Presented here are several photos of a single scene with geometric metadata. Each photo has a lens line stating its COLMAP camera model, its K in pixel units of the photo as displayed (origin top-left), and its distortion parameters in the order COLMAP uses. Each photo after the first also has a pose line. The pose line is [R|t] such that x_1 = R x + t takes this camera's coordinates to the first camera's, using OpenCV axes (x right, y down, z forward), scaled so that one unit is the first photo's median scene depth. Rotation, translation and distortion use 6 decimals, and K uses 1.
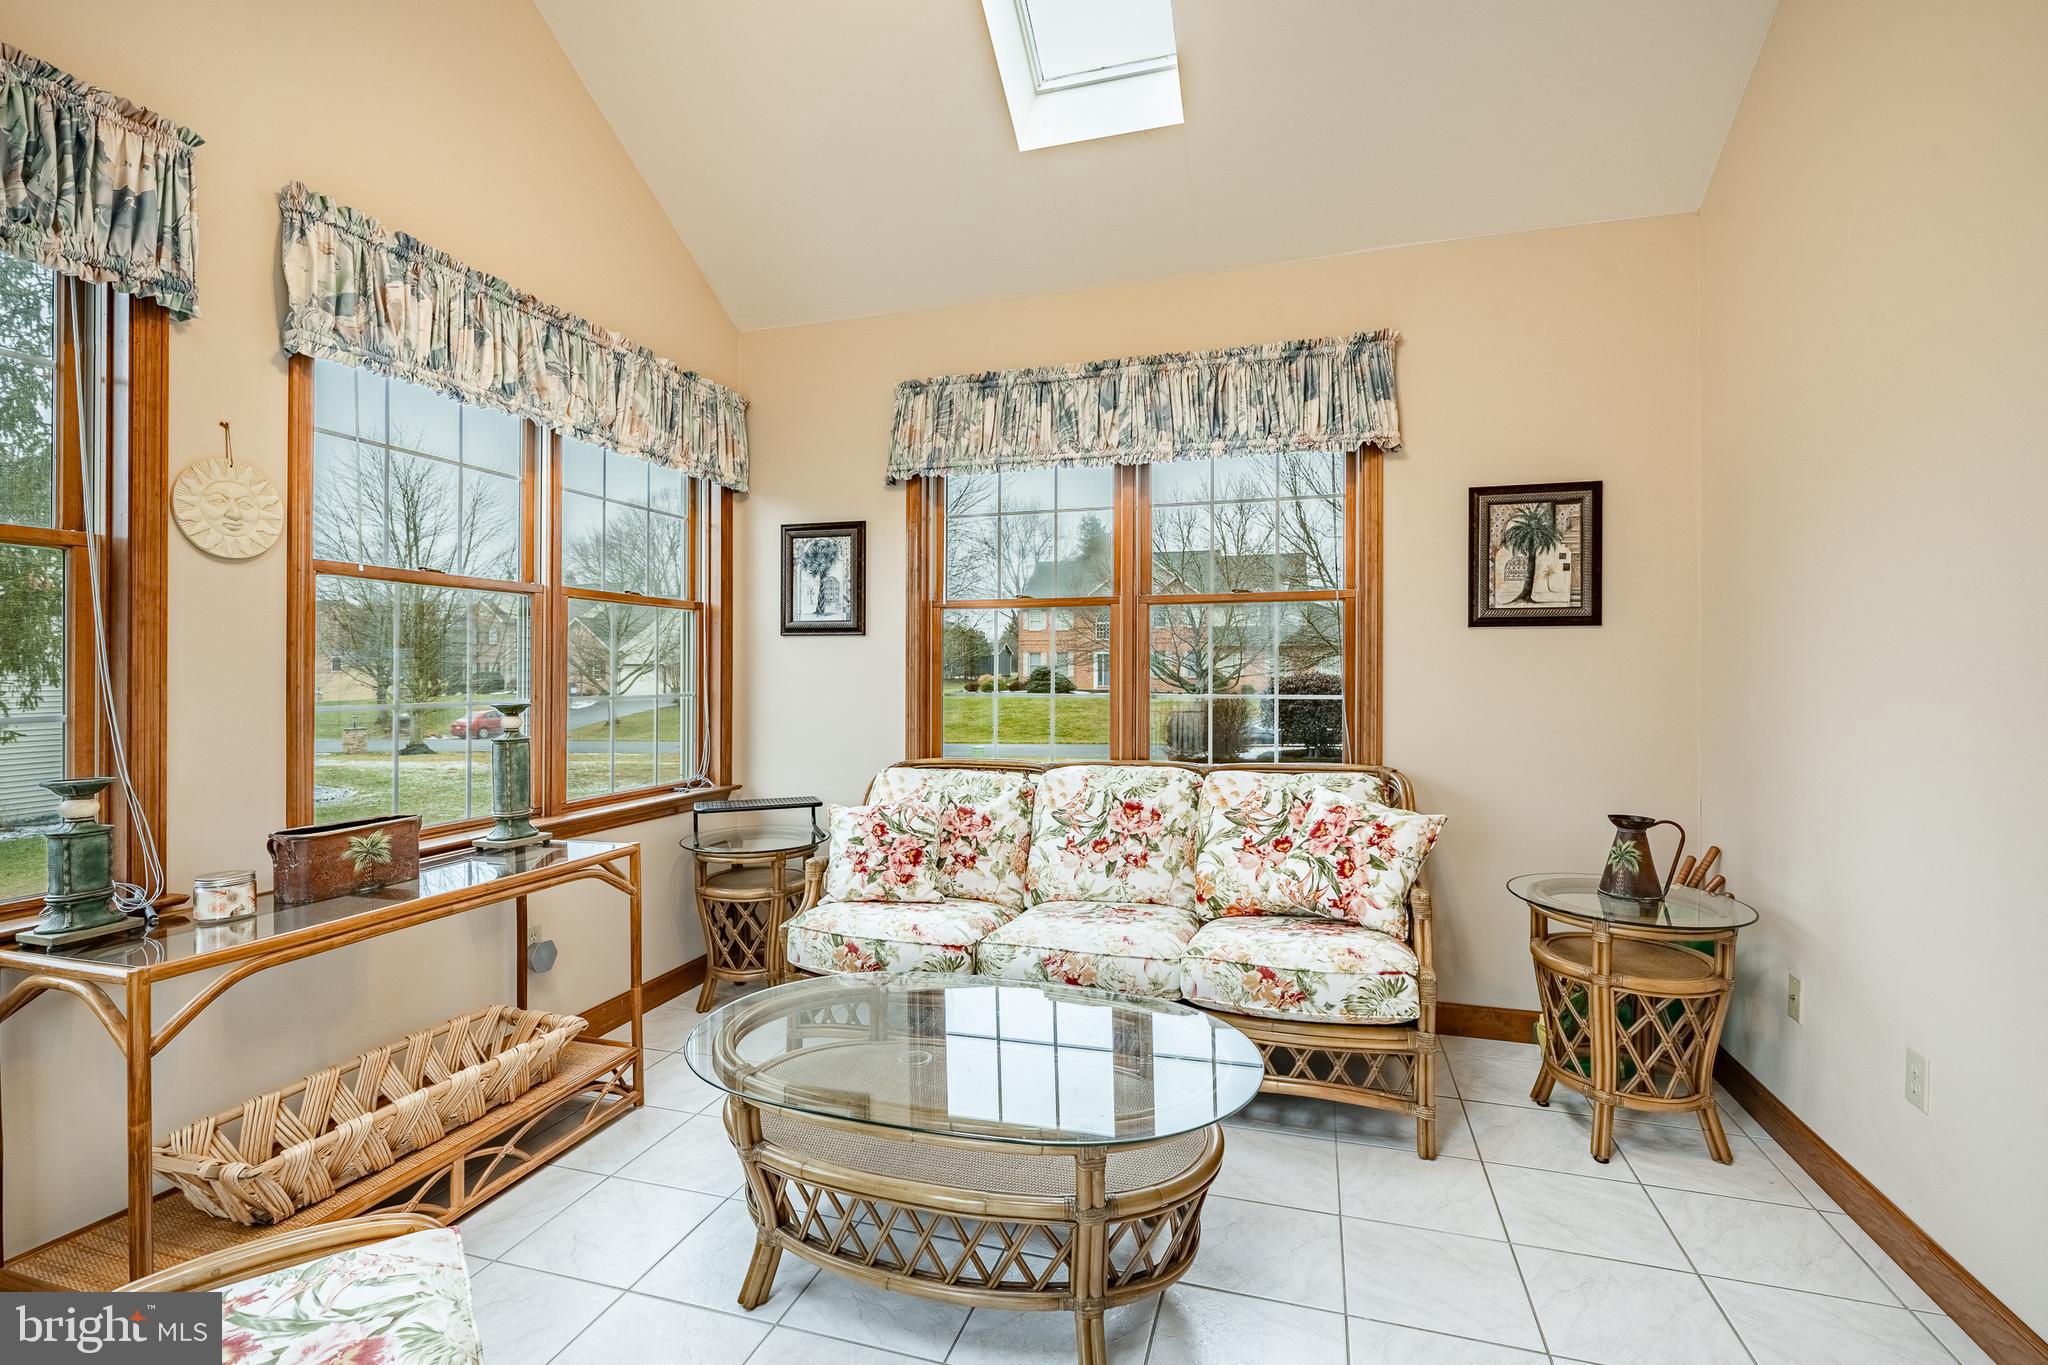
lens RADIAL K [[927.6, 0, 1021.8], [0, 927.6, 677.5], [0, 0, 1]] dist [-0.002815, 0.002316]
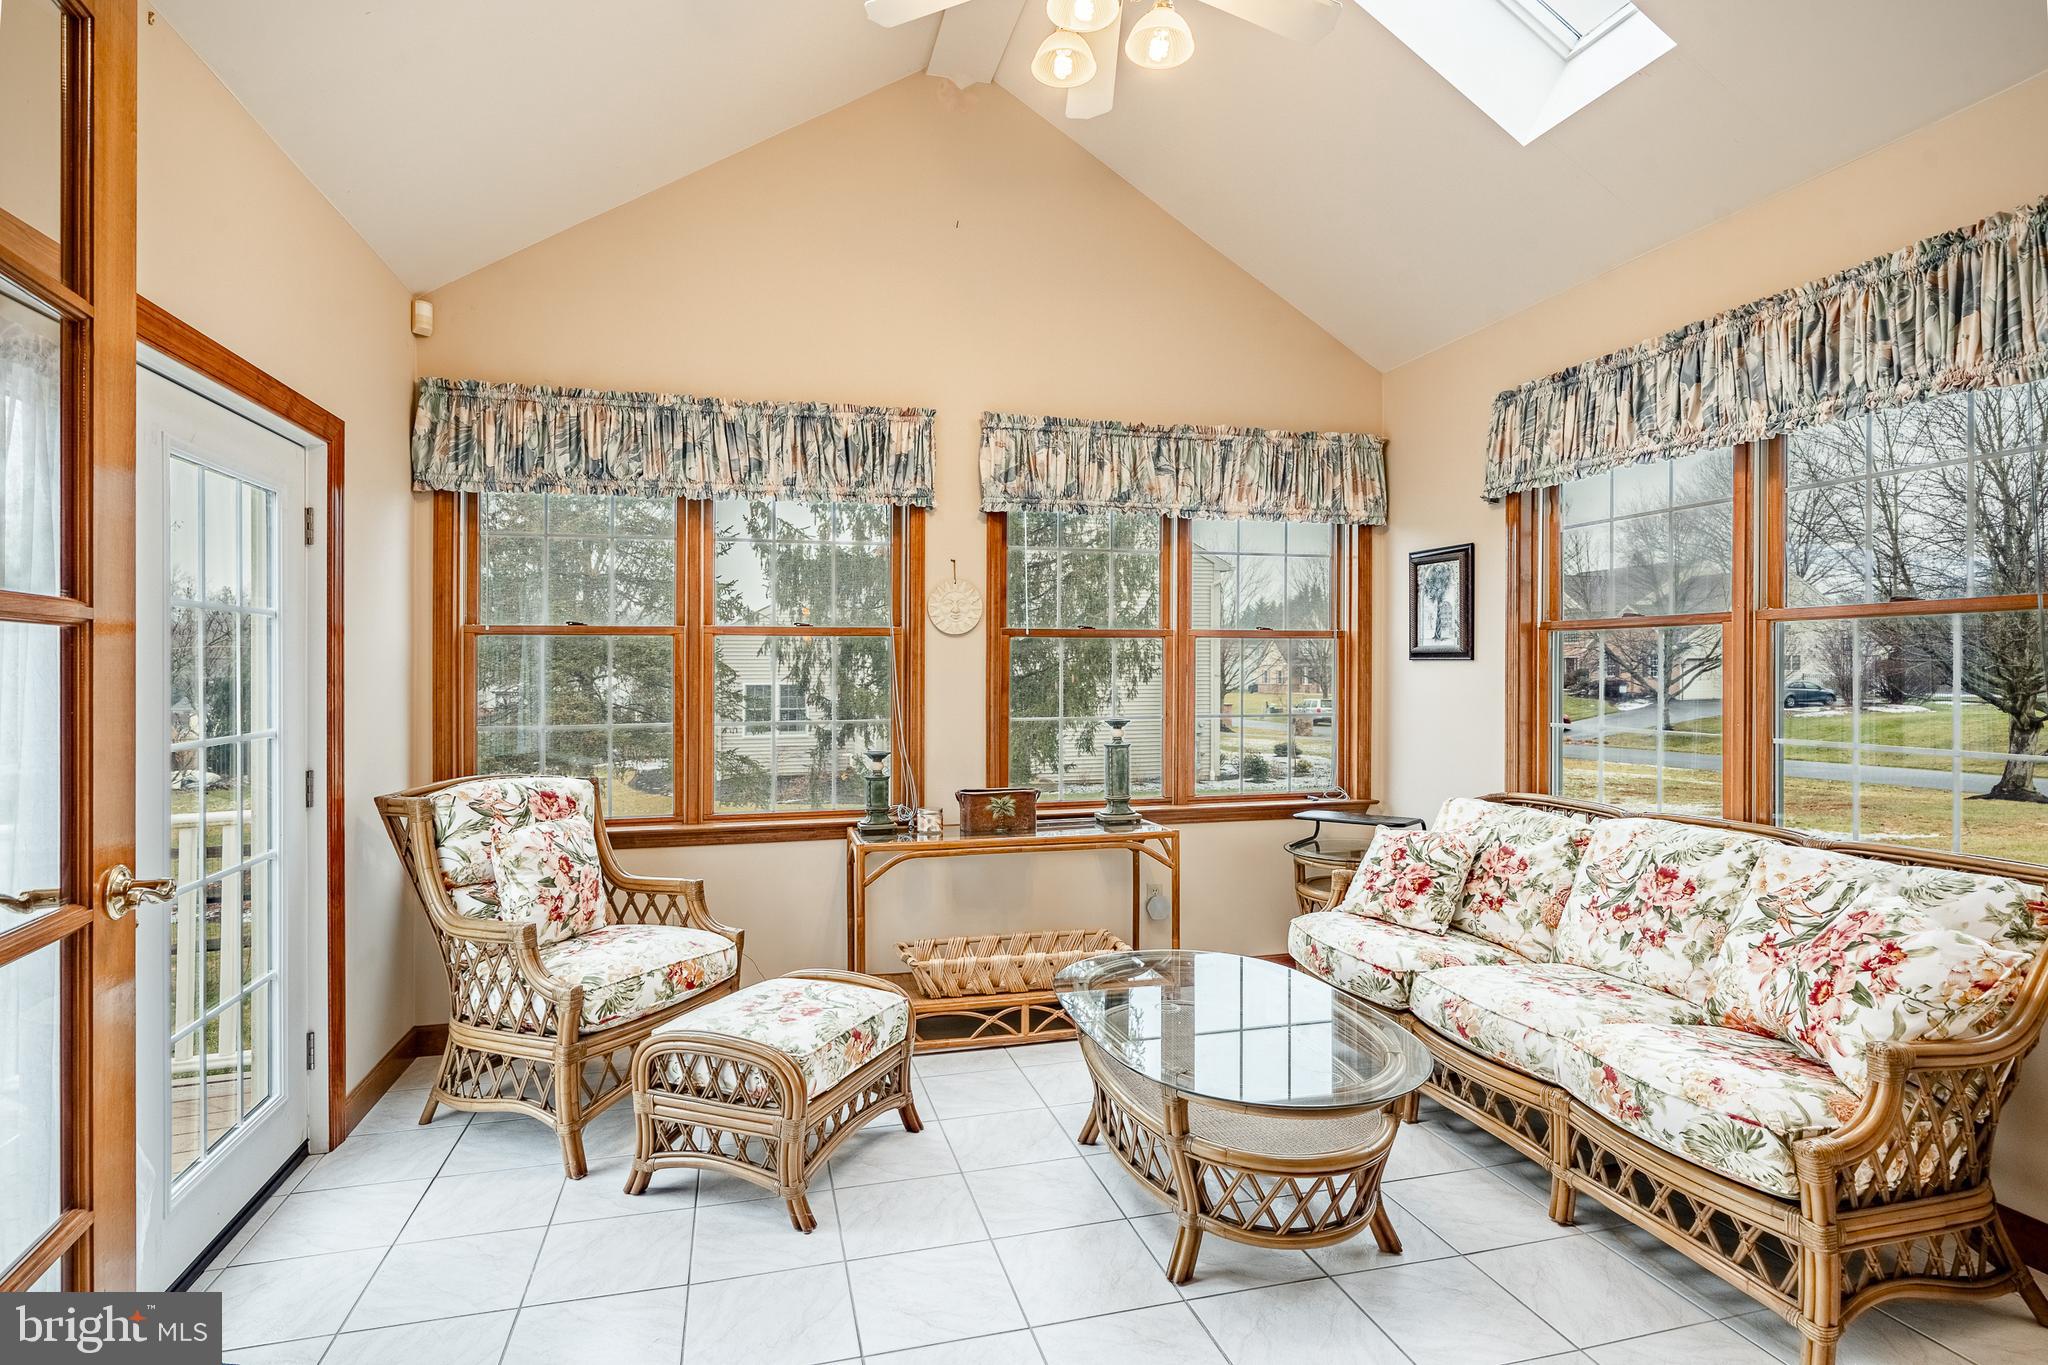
lens RADIAL K [[1030.8, 0, 1025.6], [0, 1030.8, 675.5], [0, 0, 1]] dist [0.002873, 0.000572]
pose [[0.544968, 0.006944, -0.838428, 0.582682], [-0.004888, 0.999975, 0.005105, -0.039529], [0.838443, 0.001316, 0.544988, 0.019307]]
